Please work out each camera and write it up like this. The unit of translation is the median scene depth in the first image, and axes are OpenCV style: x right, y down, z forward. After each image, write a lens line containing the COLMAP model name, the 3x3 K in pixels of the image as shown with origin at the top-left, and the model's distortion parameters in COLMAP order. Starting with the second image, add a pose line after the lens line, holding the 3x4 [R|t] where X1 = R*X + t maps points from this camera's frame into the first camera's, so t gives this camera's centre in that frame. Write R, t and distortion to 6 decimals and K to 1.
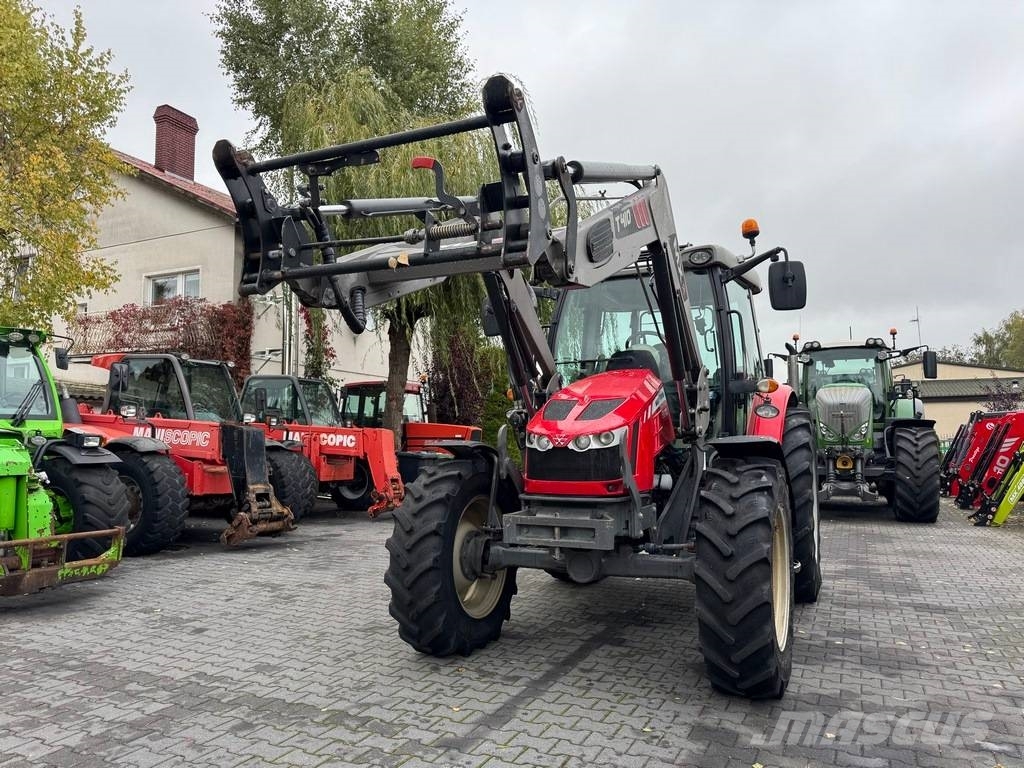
lens RADIAL K [[724.1, 0, 512.0], [0, 724.1, 384.0], [0, 0, 1]] dist [0.008048, -0.002513]
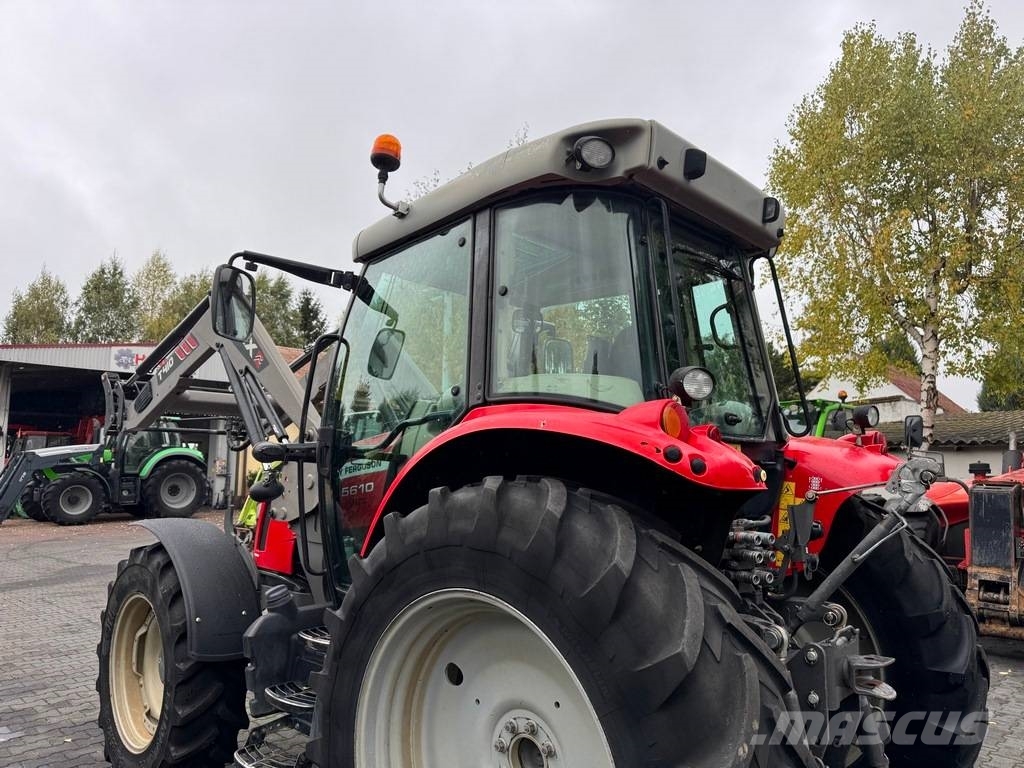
lens RADIAL K [[718.3, 0, 510.9], [0, 718.3, 386.8], [0, 0, 1]] dist [0.045998, -0.053424]
pose [[-0.309773, -0.107305, -0.944736, 1.108650], [0.064142, 0.988989, -0.133363, 0.055628], [0.948645, -0.101910, -0.299479, 1.722444]]
